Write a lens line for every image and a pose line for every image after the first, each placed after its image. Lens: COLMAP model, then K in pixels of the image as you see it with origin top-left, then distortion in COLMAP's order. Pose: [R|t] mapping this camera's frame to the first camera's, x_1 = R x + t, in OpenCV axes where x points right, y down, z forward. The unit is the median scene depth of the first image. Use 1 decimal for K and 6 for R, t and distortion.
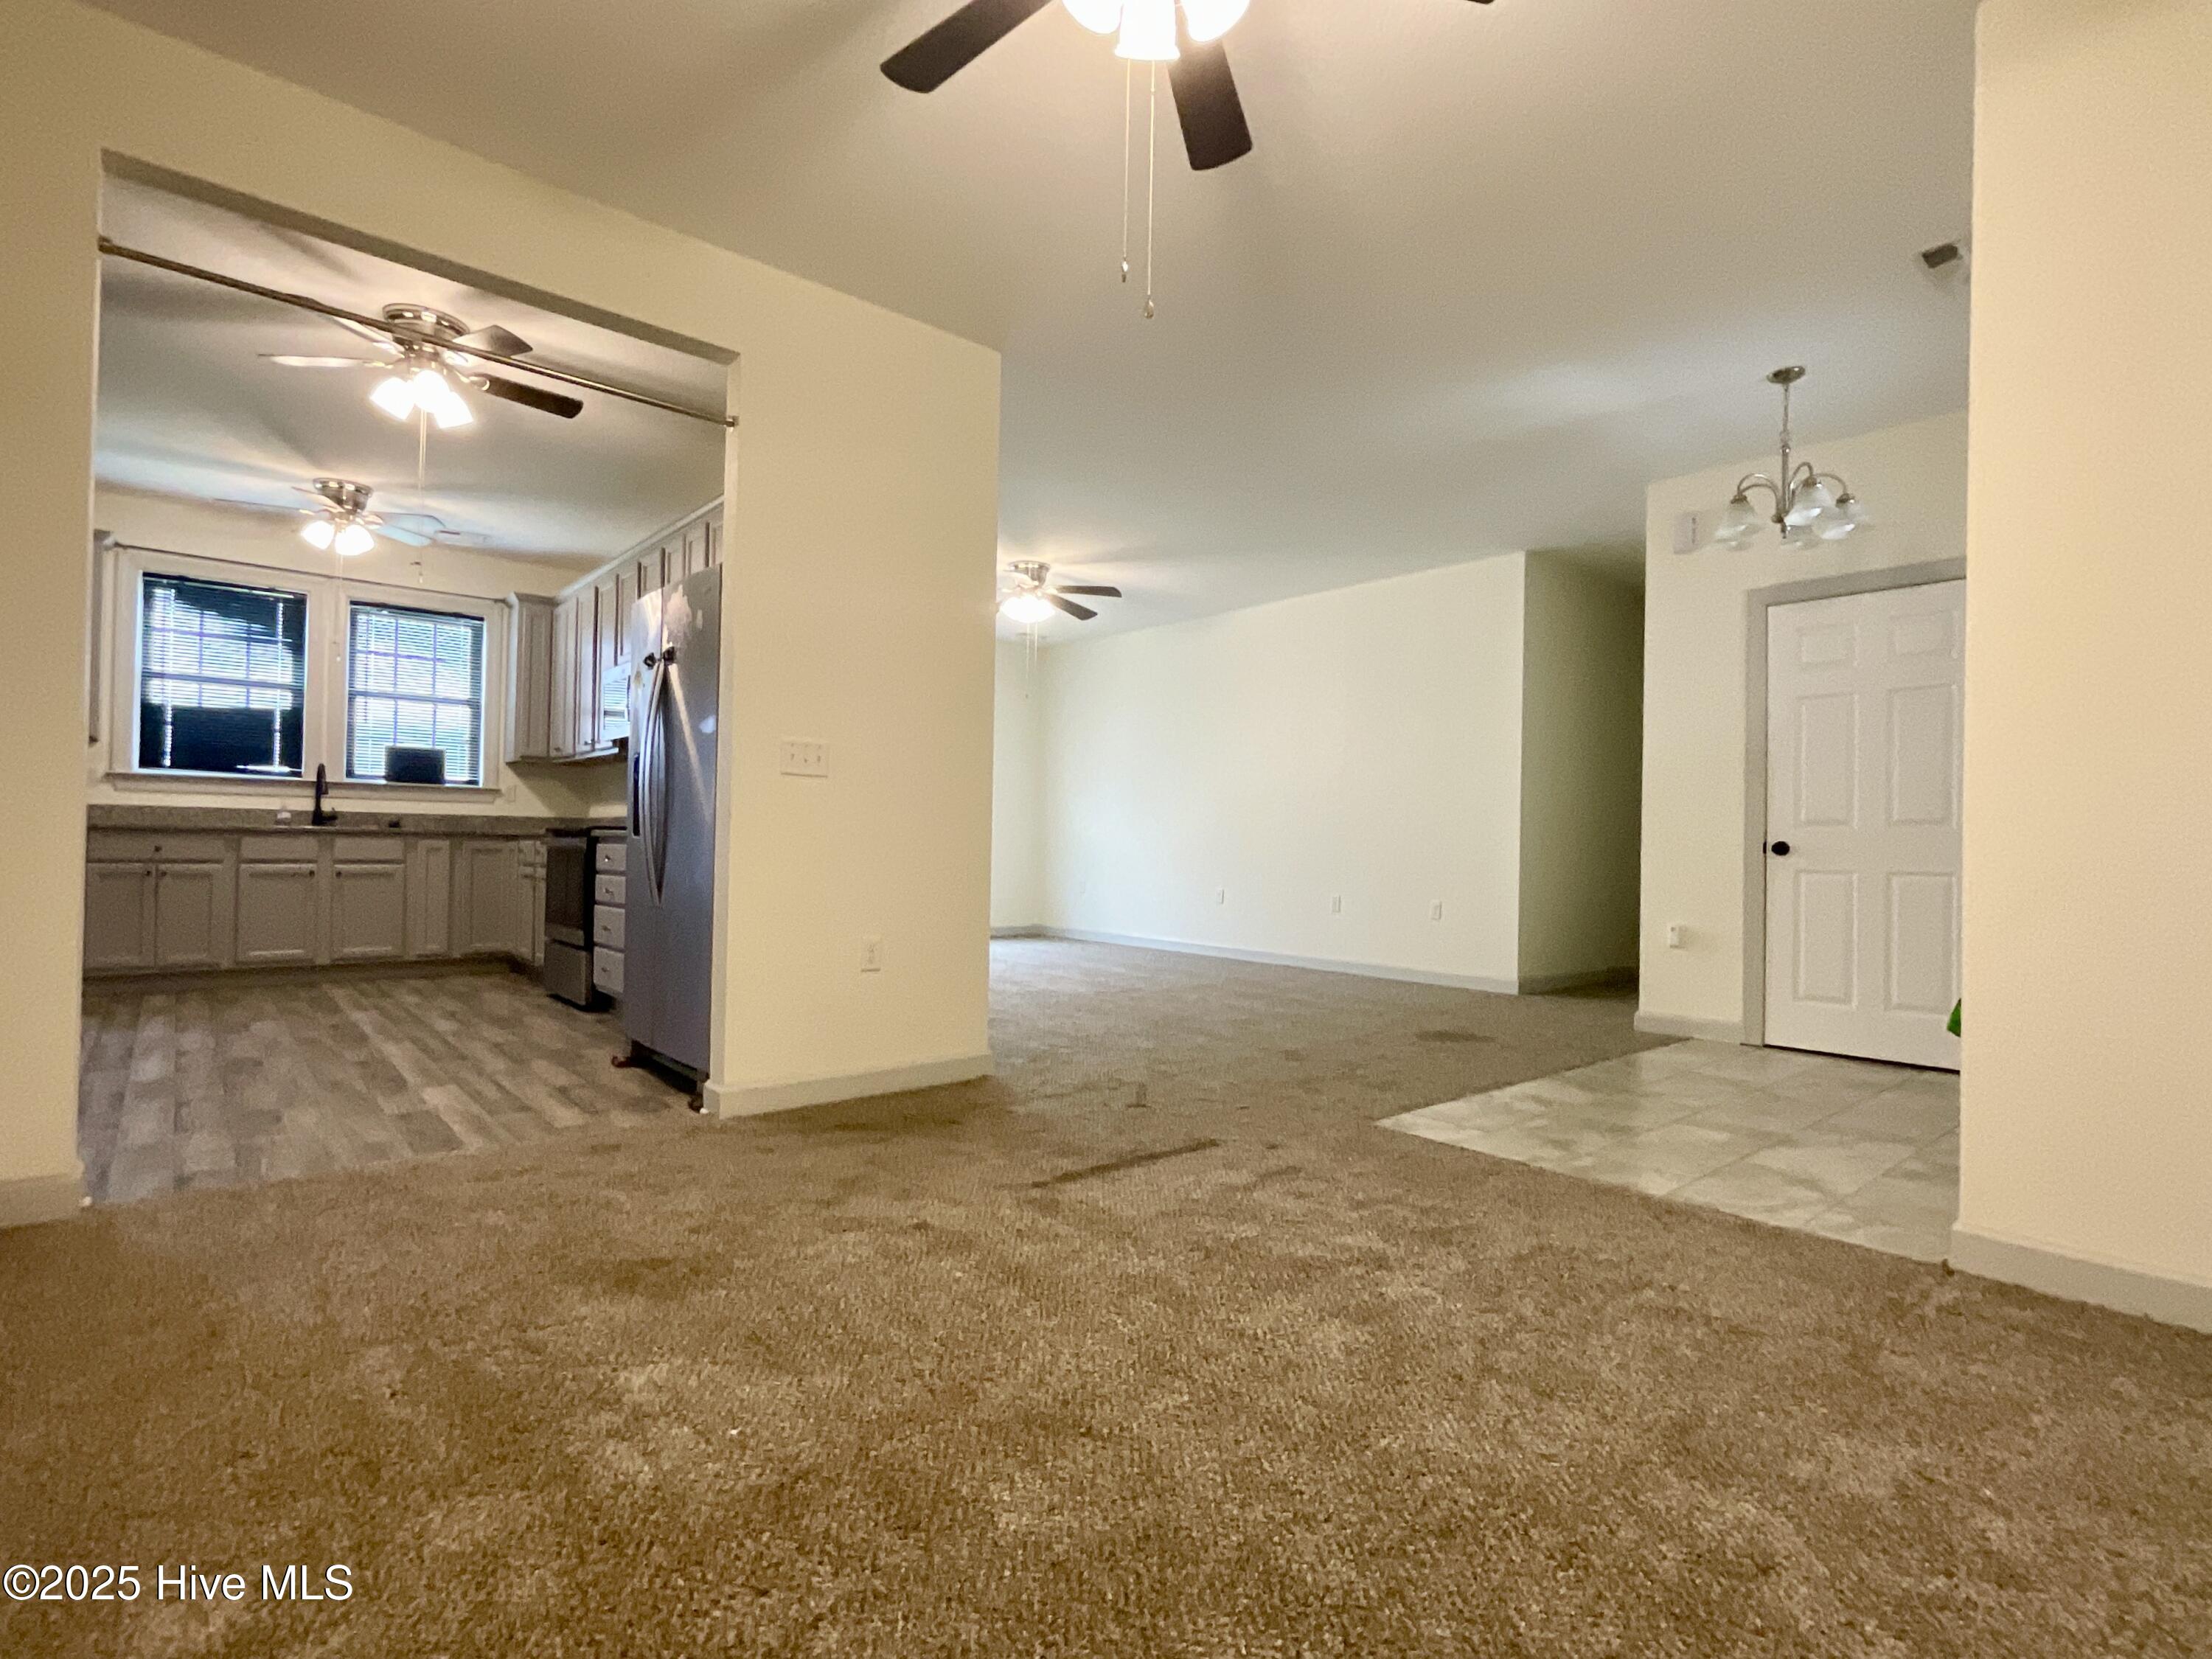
lens RADIAL K [[1069.0, 0, 1077.9], [0, 1069.0, 827.3], [0, 0, 1]] dist [0.010492, 0.001586]
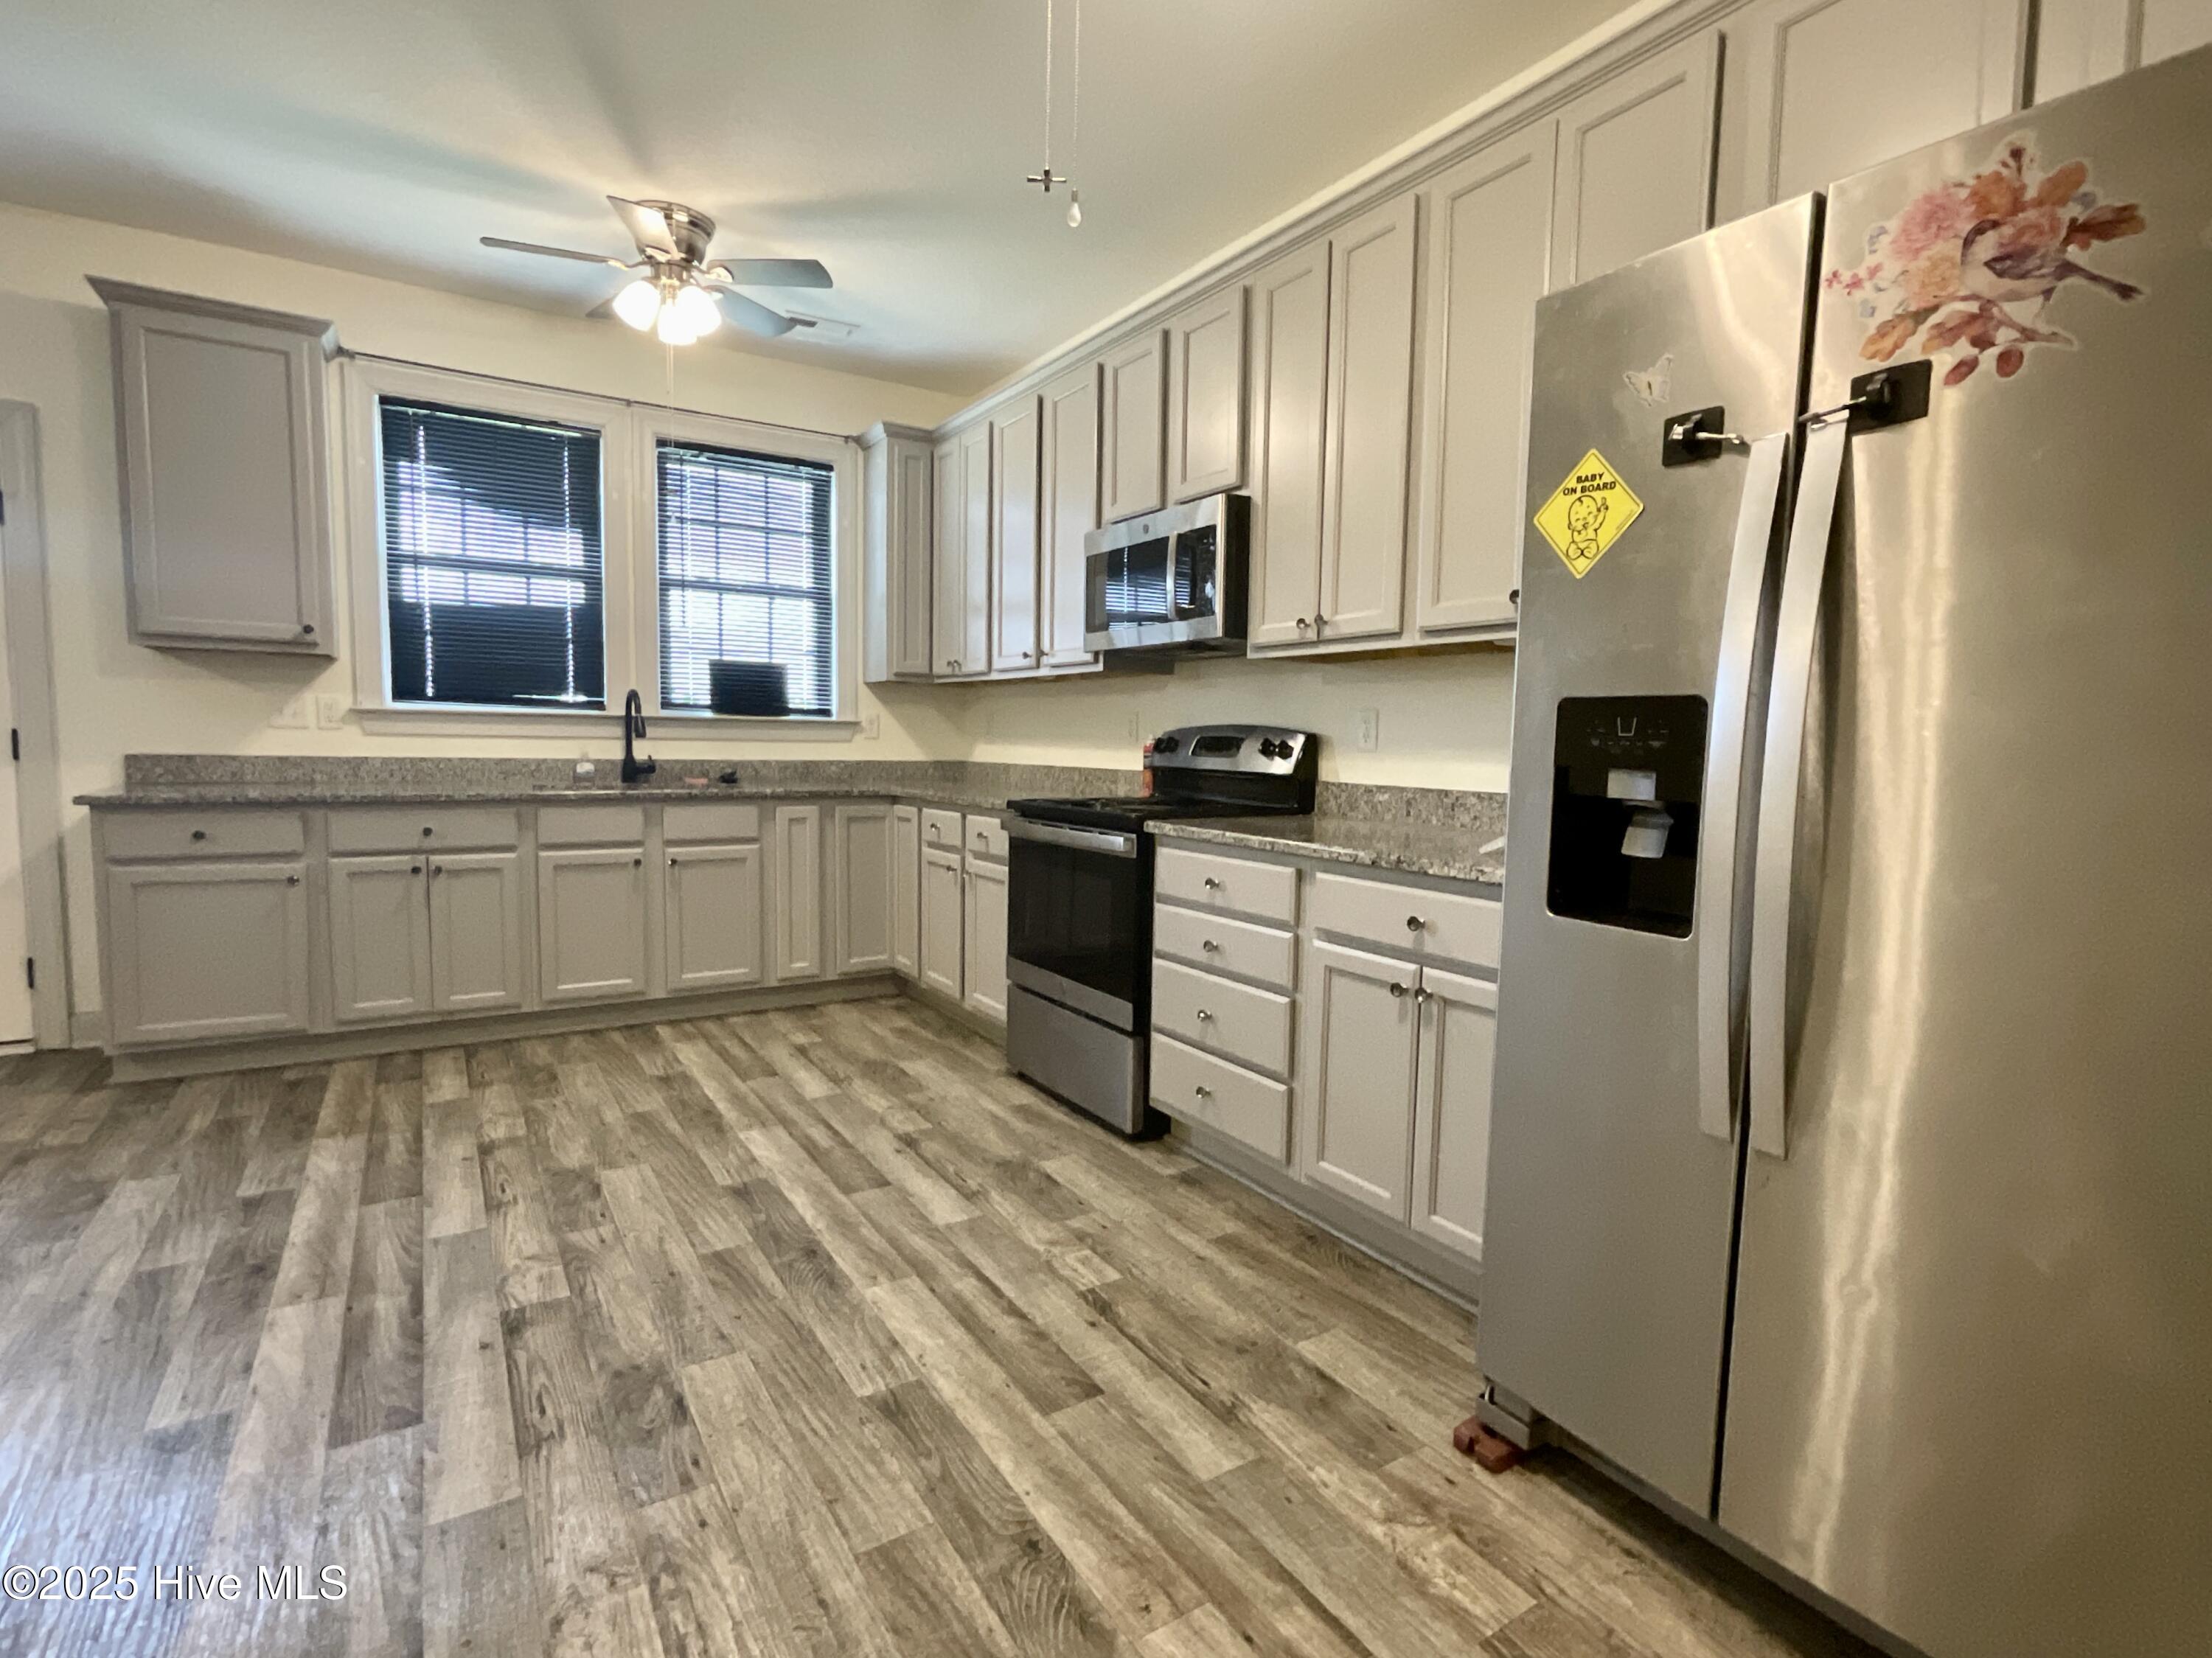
lens RADIAL K [[1074.5, 0, 1097.0], [0, 1074.5, 828.2], [0, 0, 1]] dist [-0.002024, 0.002116]
pose [[0.991188, 0.011546, -0.131961, -0.270976], [0.001415, 0.995214, 0.097705, -0.031664], [0.132458, -0.097031, 0.986428, 0.305926]]
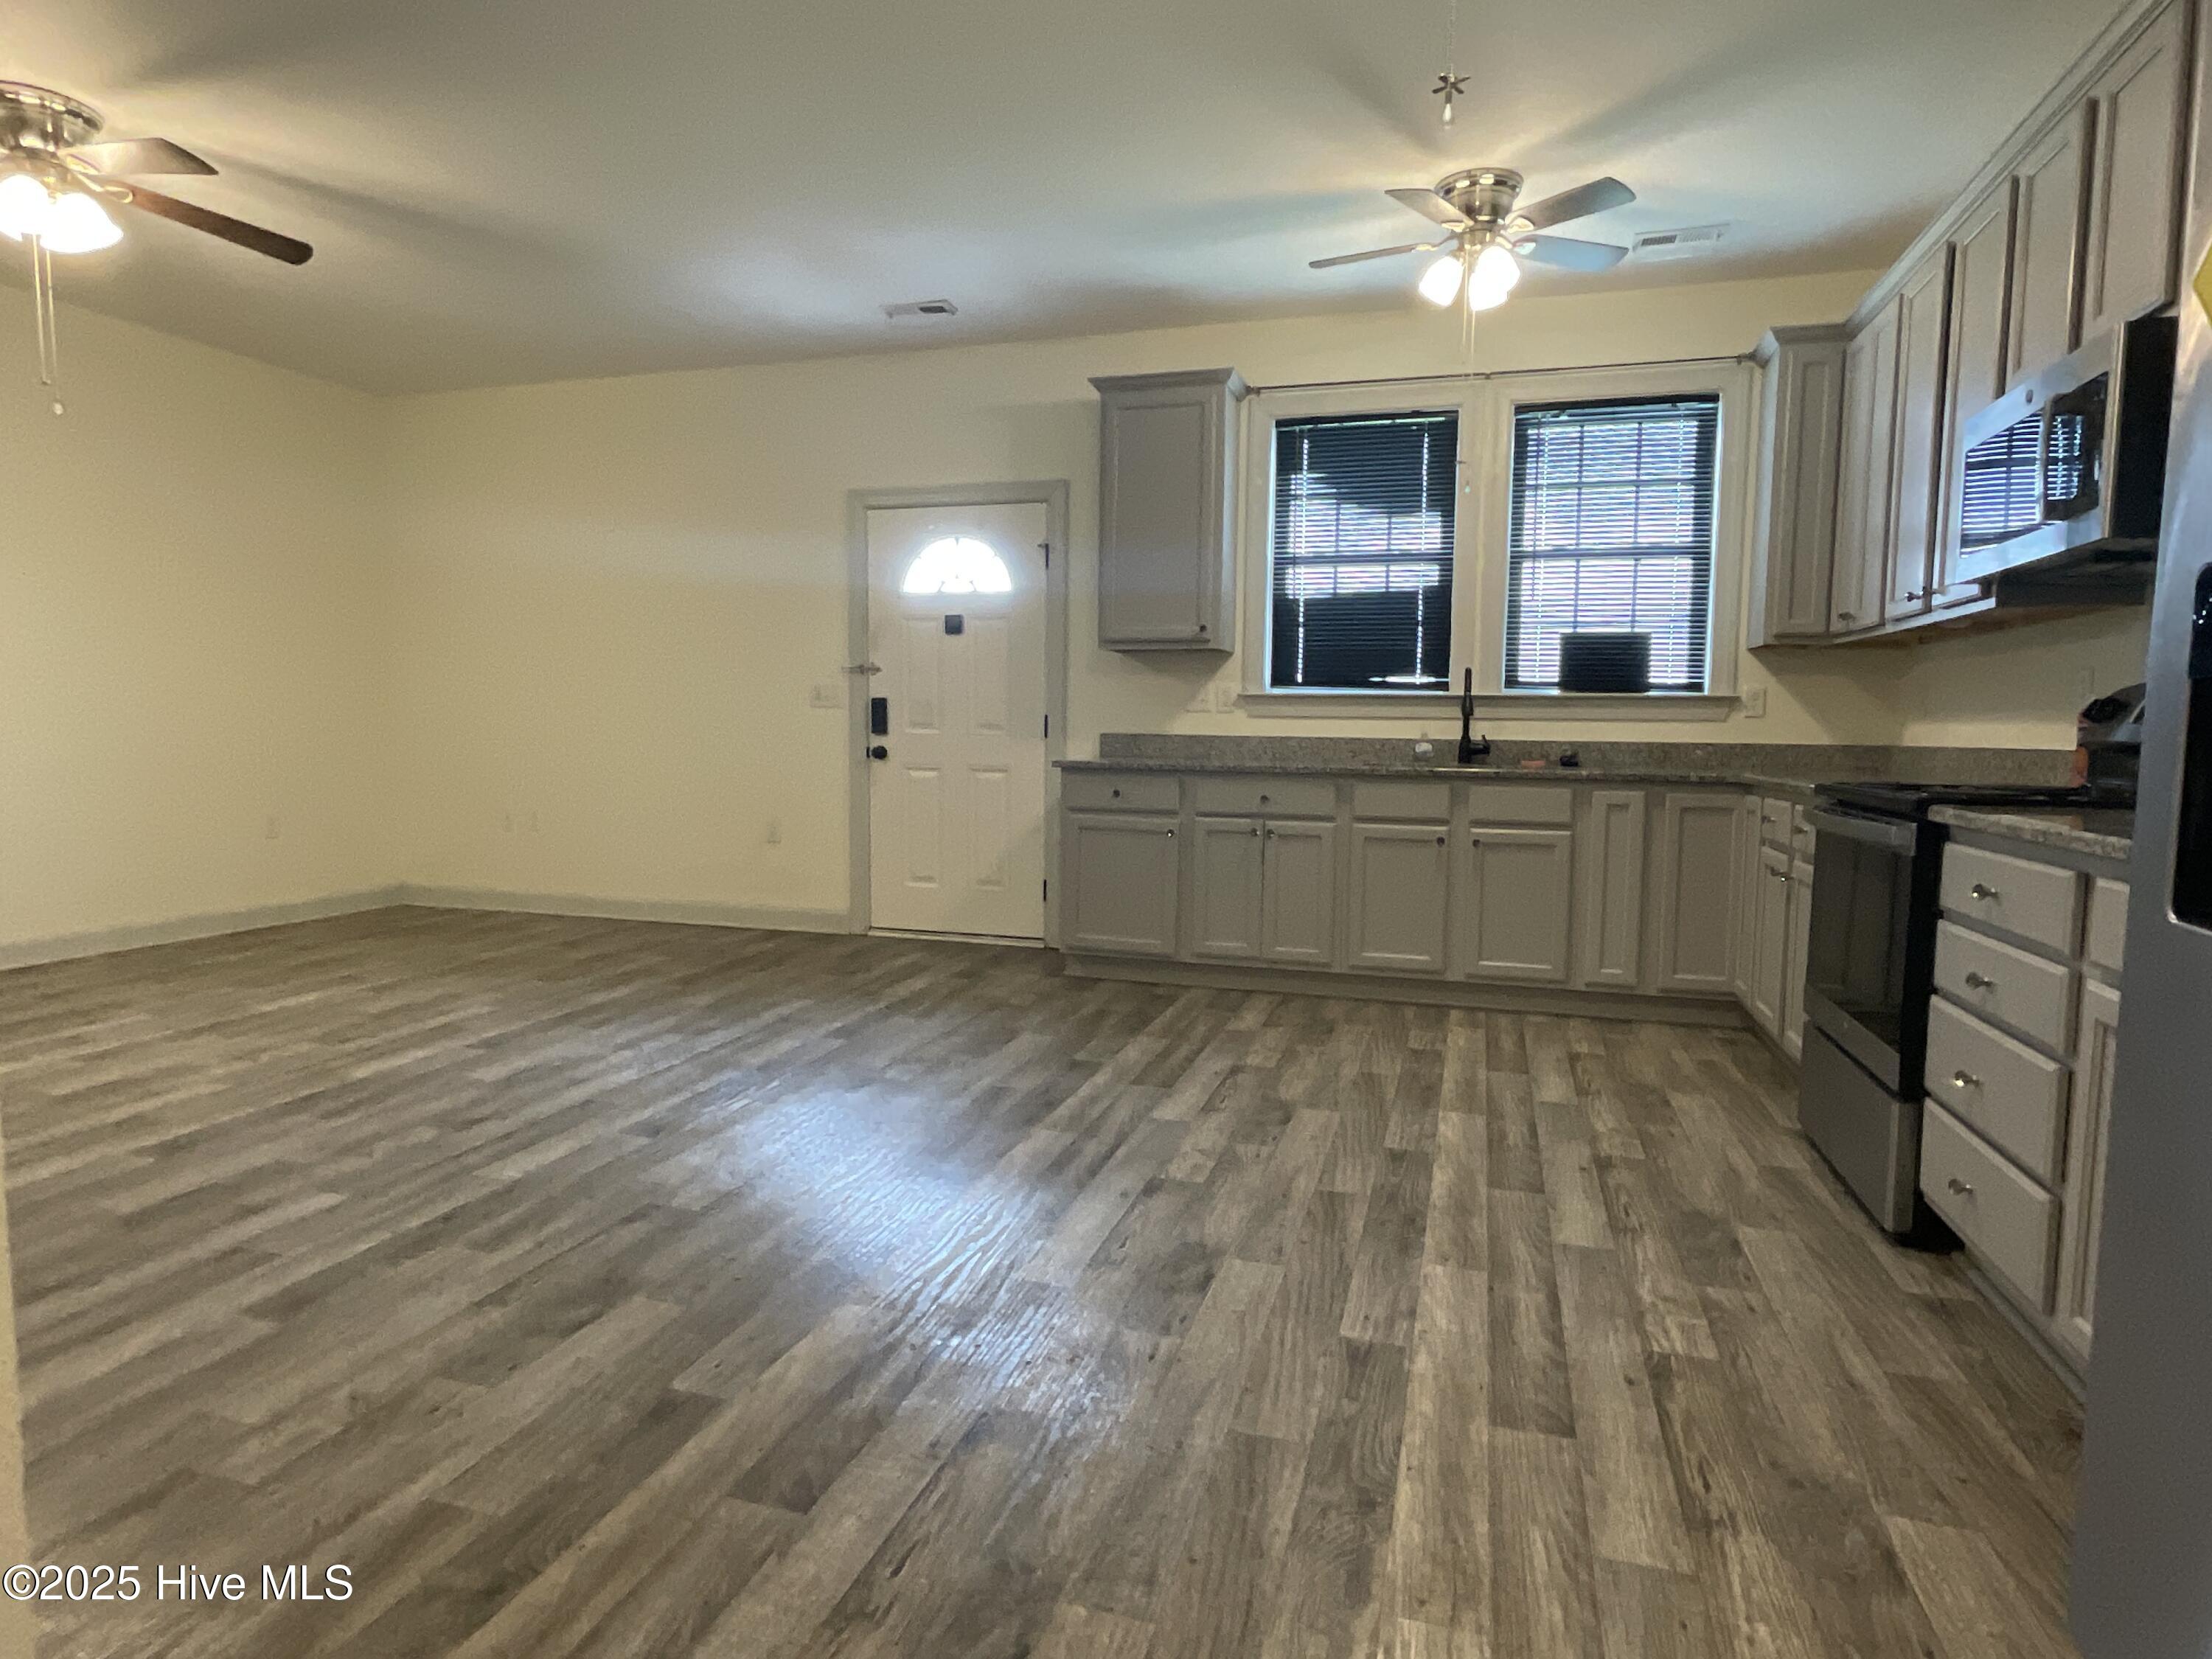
lens RADIAL K [[1214.1, 0, 1103.9], [0, 1214.1, 828.4], [0, 0, 1]] dist [-0.006461, -0.000661]
pose [[0.543960, 0.059978, -0.836965, -0.164327], [0.011004, 0.996847, 0.078587, -0.018518], [0.839039, -0.051958, 0.541585, 0.335012]]
